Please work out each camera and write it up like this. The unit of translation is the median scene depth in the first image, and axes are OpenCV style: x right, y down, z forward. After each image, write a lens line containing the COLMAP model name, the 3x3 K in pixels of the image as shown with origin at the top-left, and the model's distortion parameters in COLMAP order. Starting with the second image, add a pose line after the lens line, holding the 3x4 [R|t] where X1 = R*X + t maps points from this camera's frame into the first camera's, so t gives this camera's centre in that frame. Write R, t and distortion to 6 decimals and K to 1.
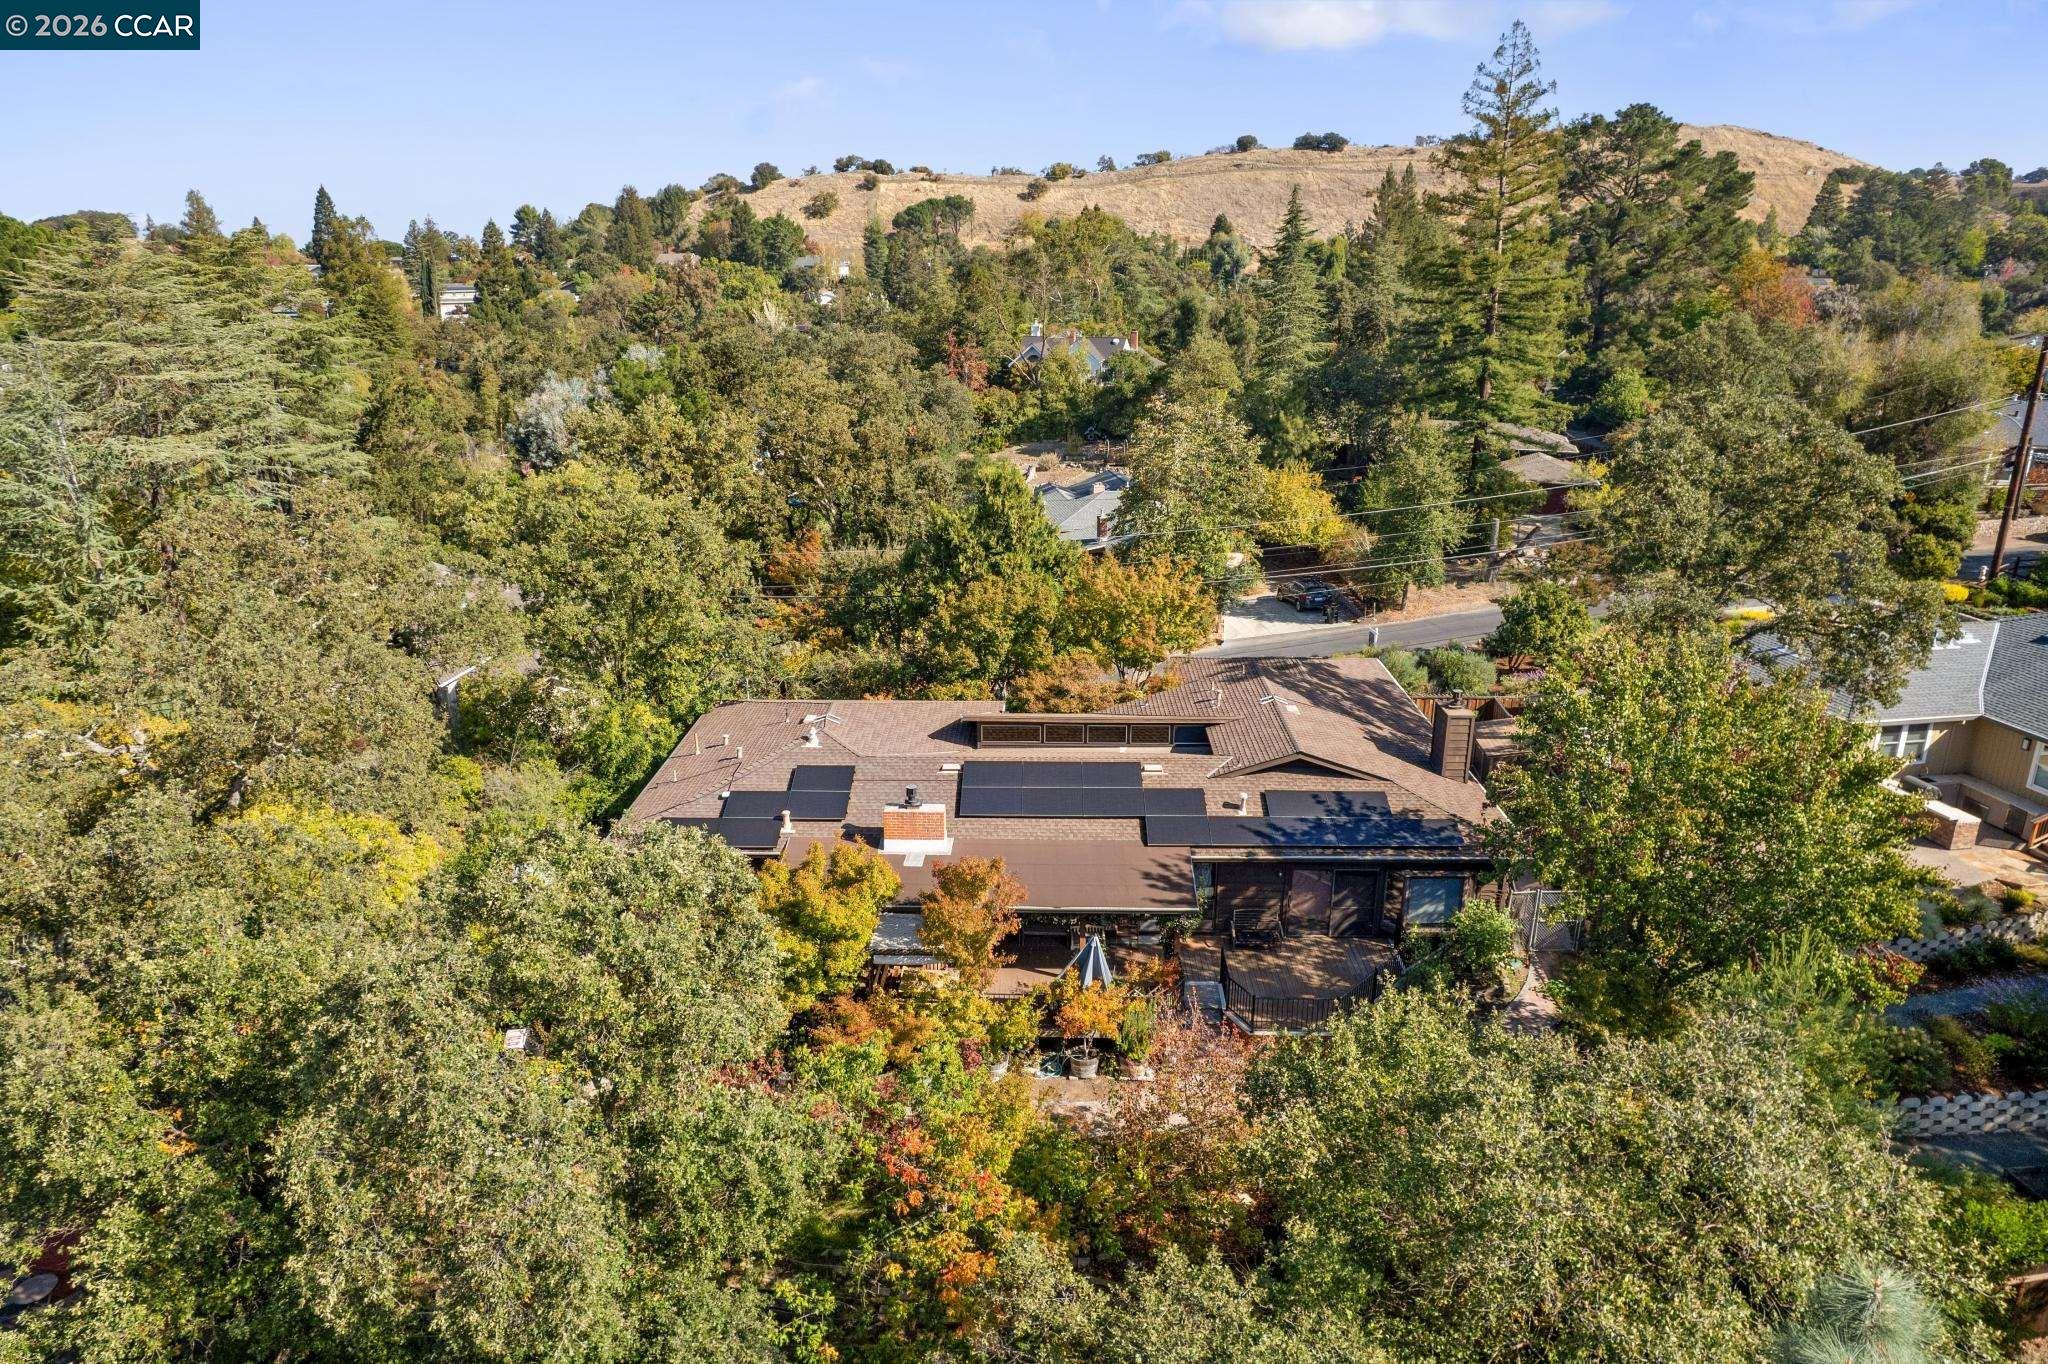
lens RADIAL K [[1393.1, 0, 1024.0], [0, 1393.1, 682.0], [0, 0, 1]] dist [-0.005025, -0.001163]
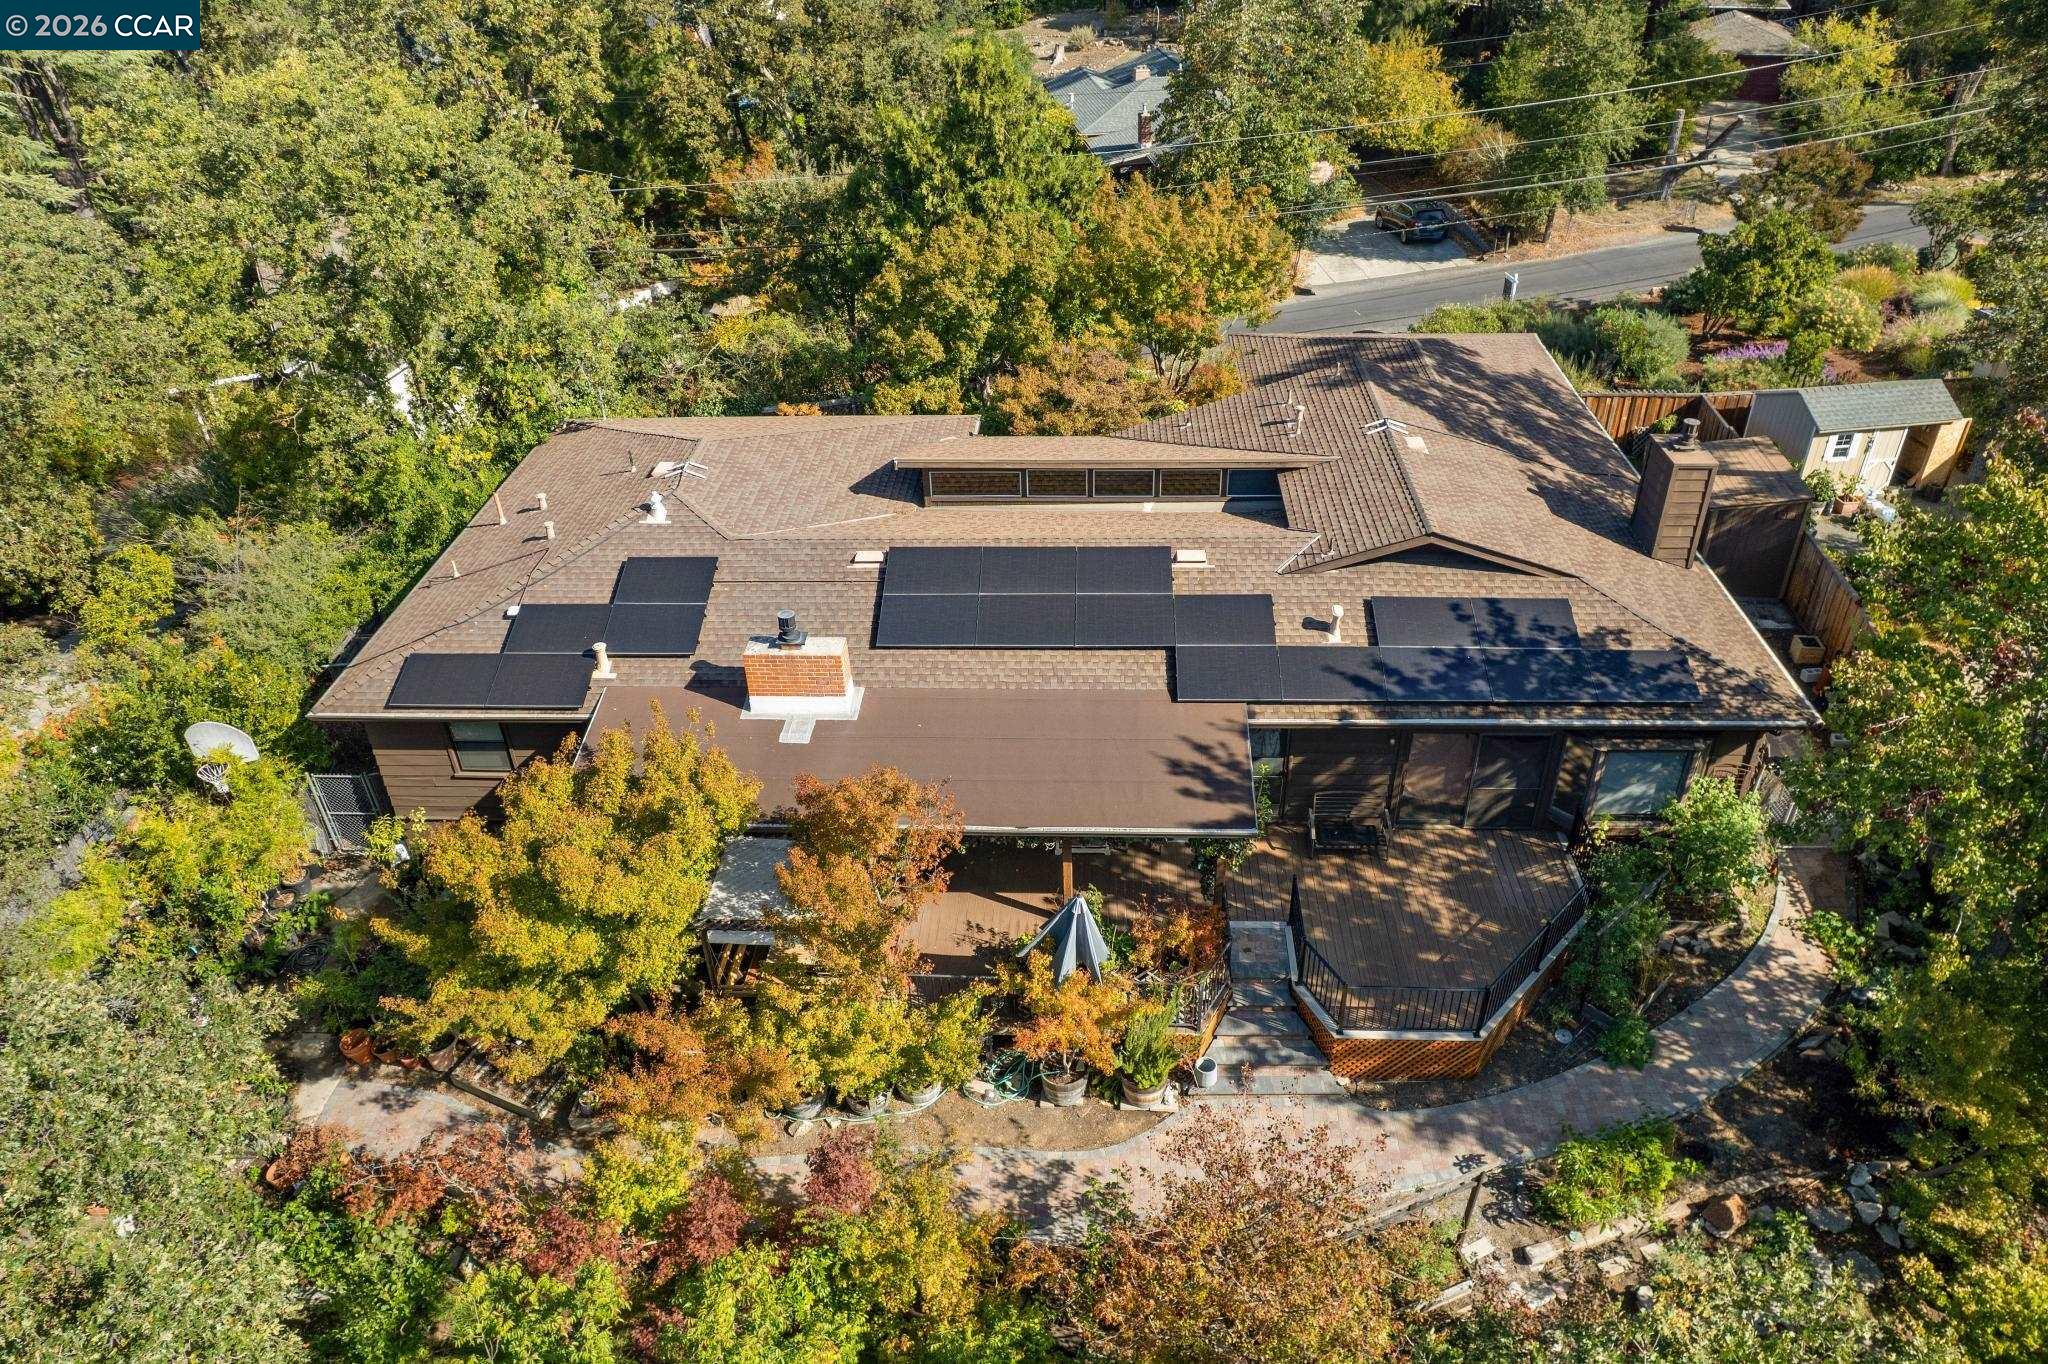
lens RADIAL K [[1406.2, 0, 1024.0], [0, 1406.2, 682.0], [0, 0, 1]] dist [-0.069778, 0.075325]
pose [[0.999043, -0.004497, -0.043497, 0.035390], [0.016088, 0.962736, 0.269962, -0.043089], [0.040662, -0.270404, 0.961888, 0.300896]]
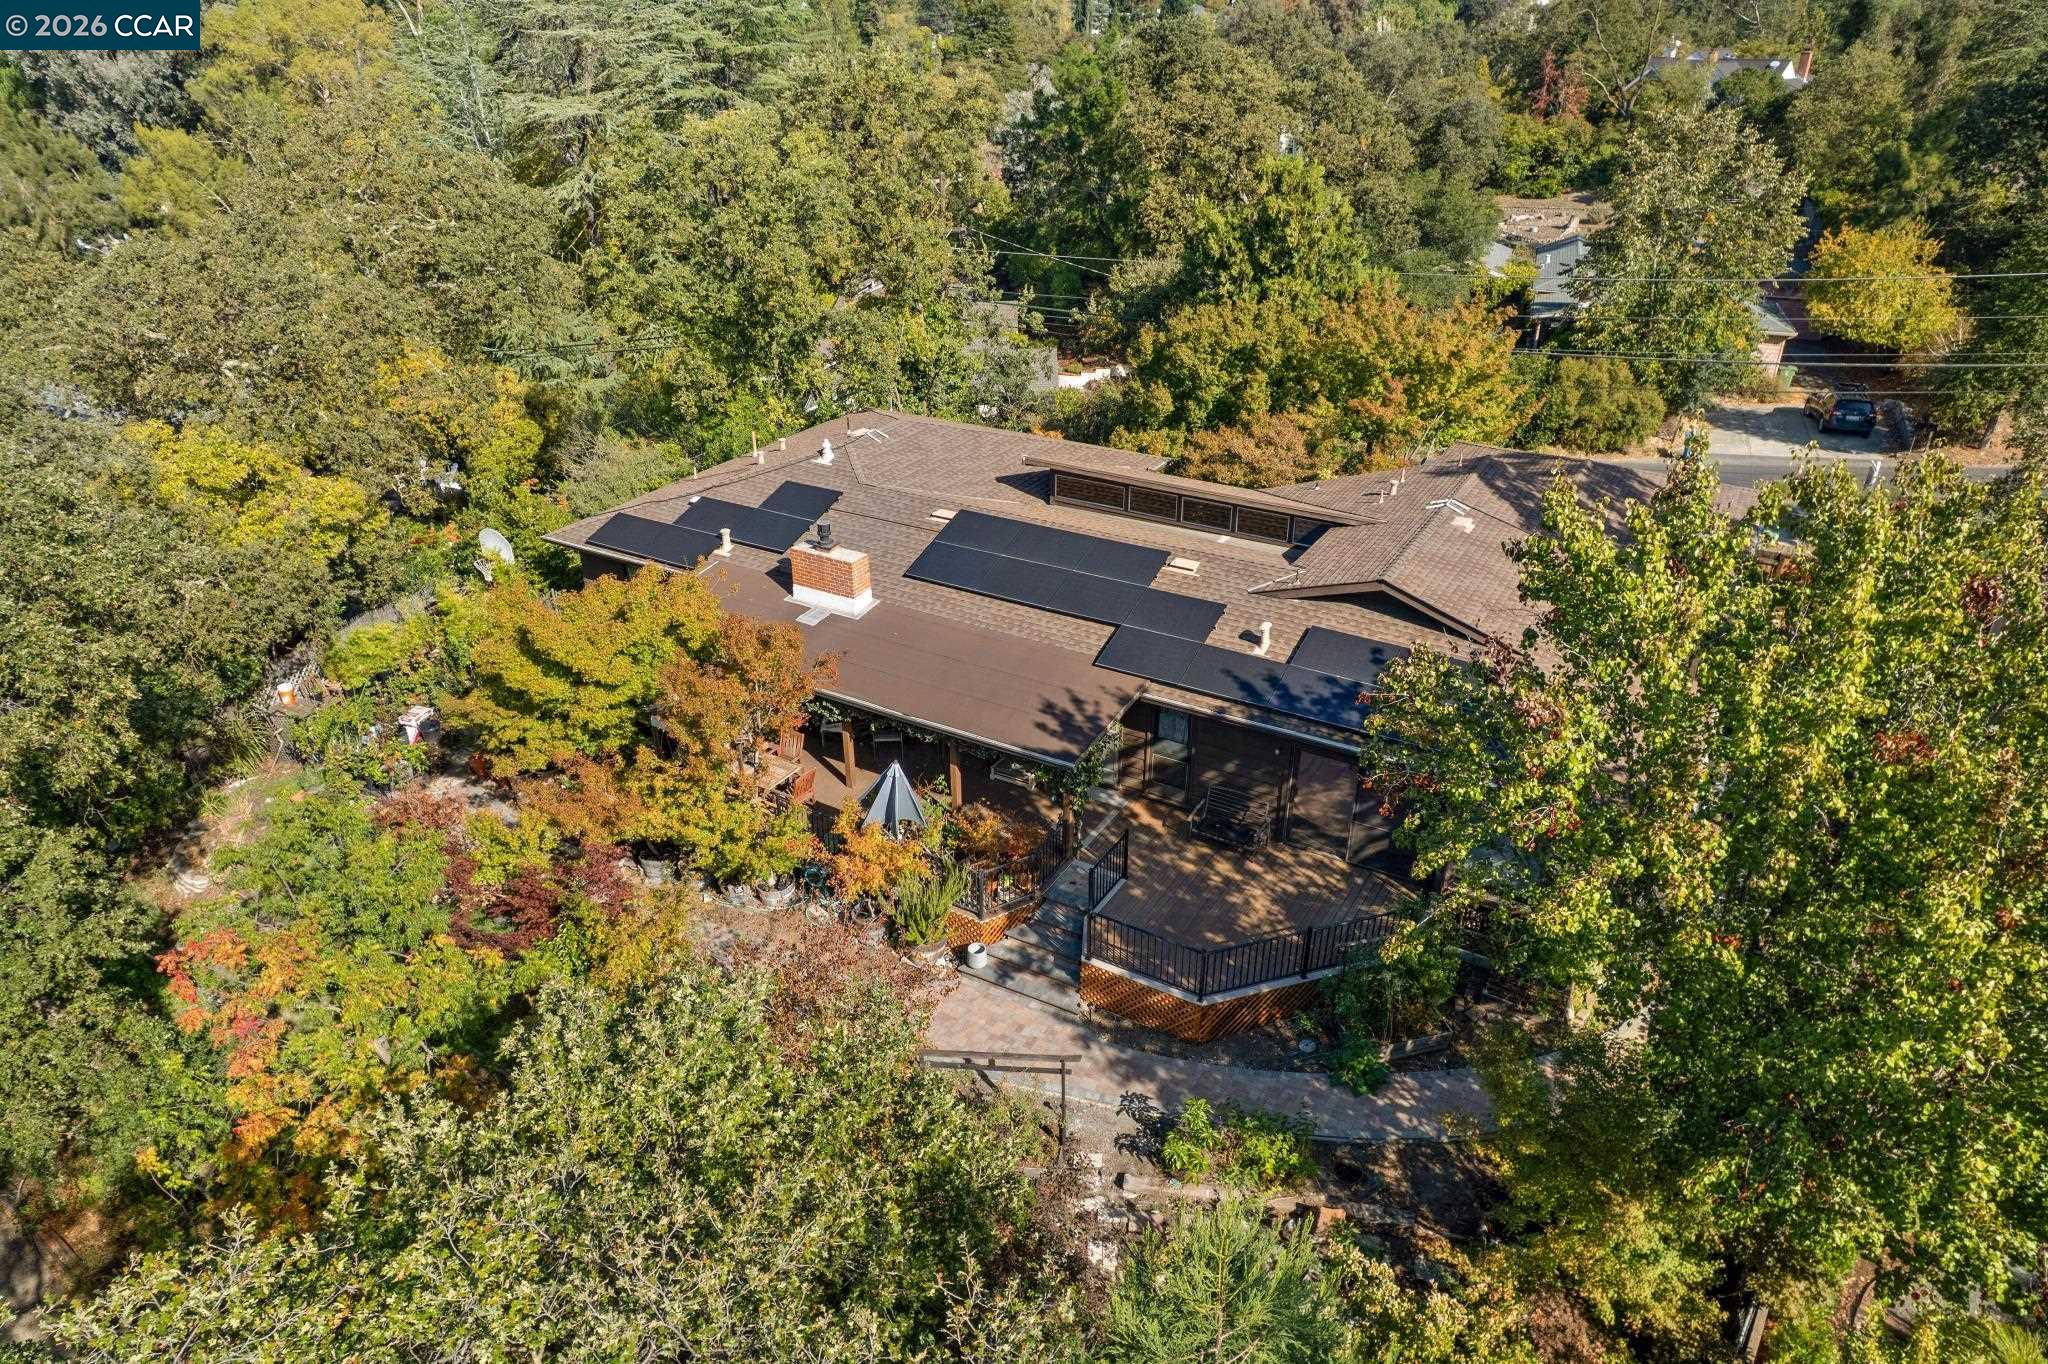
lens RADIAL K [[1372.2, 0, 1024.0], [0, 1372.2, 682.0], [0, 0, 1]] dist [-0.080848, 0.065436]
pose [[0.862369, 0.223536, -0.454260, 0.275384], [-0.147448, 0.969245, 0.197037, -0.003213], [0.484334, -0.102939, 0.868806, 0.285154]]
